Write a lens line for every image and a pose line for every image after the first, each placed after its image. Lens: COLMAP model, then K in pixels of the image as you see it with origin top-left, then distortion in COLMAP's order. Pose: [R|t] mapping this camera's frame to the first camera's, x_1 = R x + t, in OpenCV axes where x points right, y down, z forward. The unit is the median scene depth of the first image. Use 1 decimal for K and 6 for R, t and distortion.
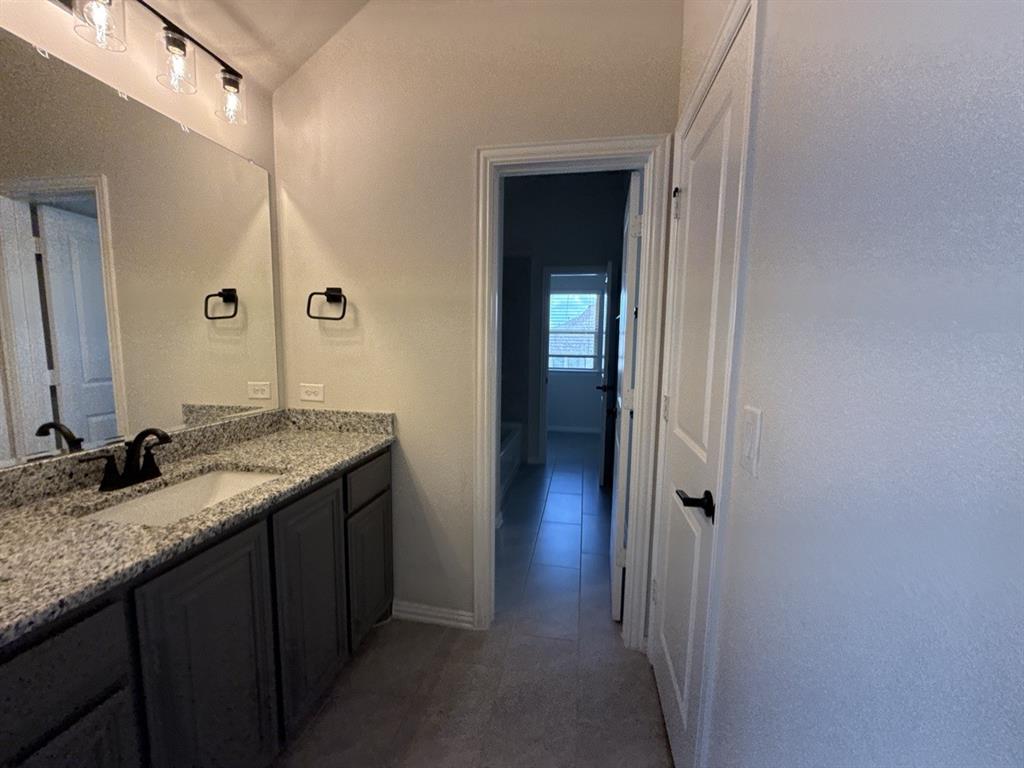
lens RADIAL K [[407.5, 0, 511.4], [0, 407.5, 385.8], [0, 0, 1]] dist [-0.001251, 0.000439]
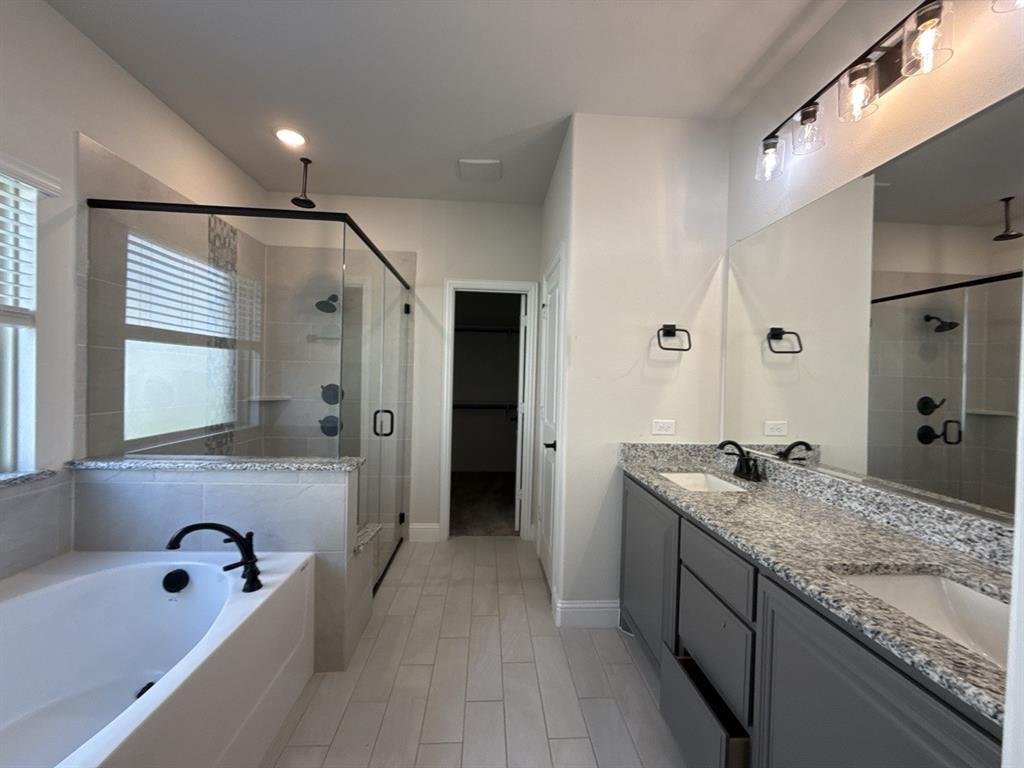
lens RADIAL K [[407.5, 0, 511.3], [0, 407.5, 383.6], [0, 0, 1]] dist [-0.001251, 0.000439]
pose [[0.967706, -0.000897, 0.252079, -0.282011], [0.025261, 0.995305, -0.093433, 0.102043], [-0.250812, 0.096784, 0.963186, -0.961775]]
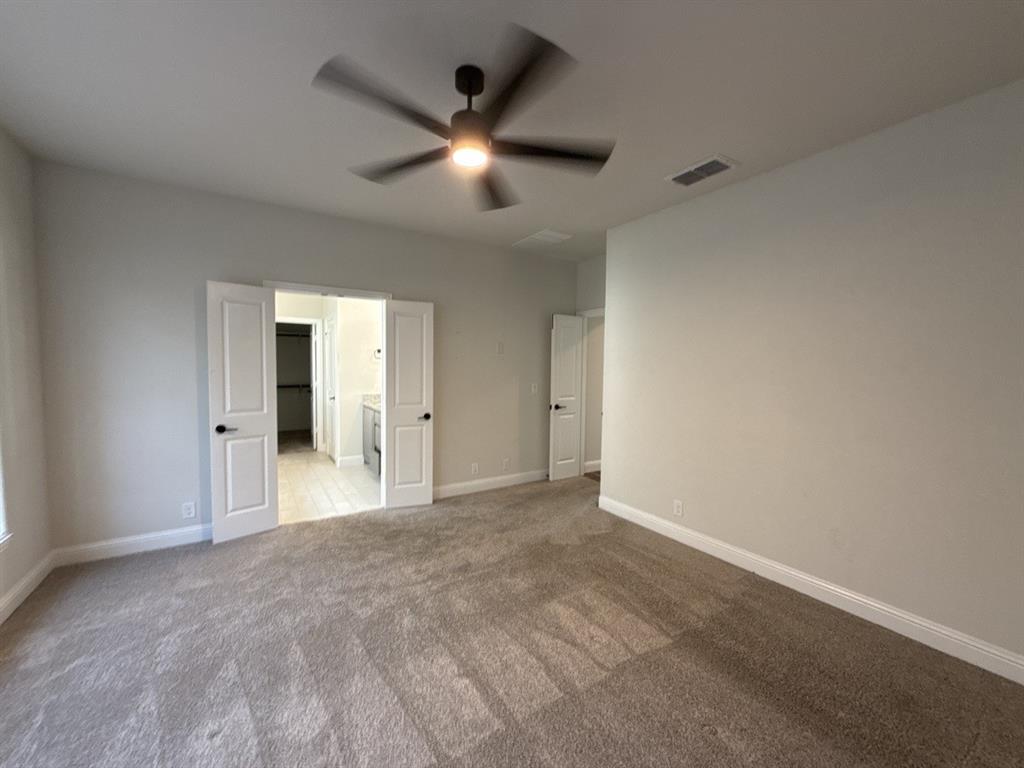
lens RADIAL K [[407.5, 0, 513.7], [0, 407.5, 386.7], [0, 0, 1]] dist [-0.001251, 0.000439]
pose [[0.716031, -0.050141, 0.696265, -1.214909], [0.086658, 0.996086, -0.017385, 0.321290], [-0.692669, 0.072785, 0.717574, -3.494572]]
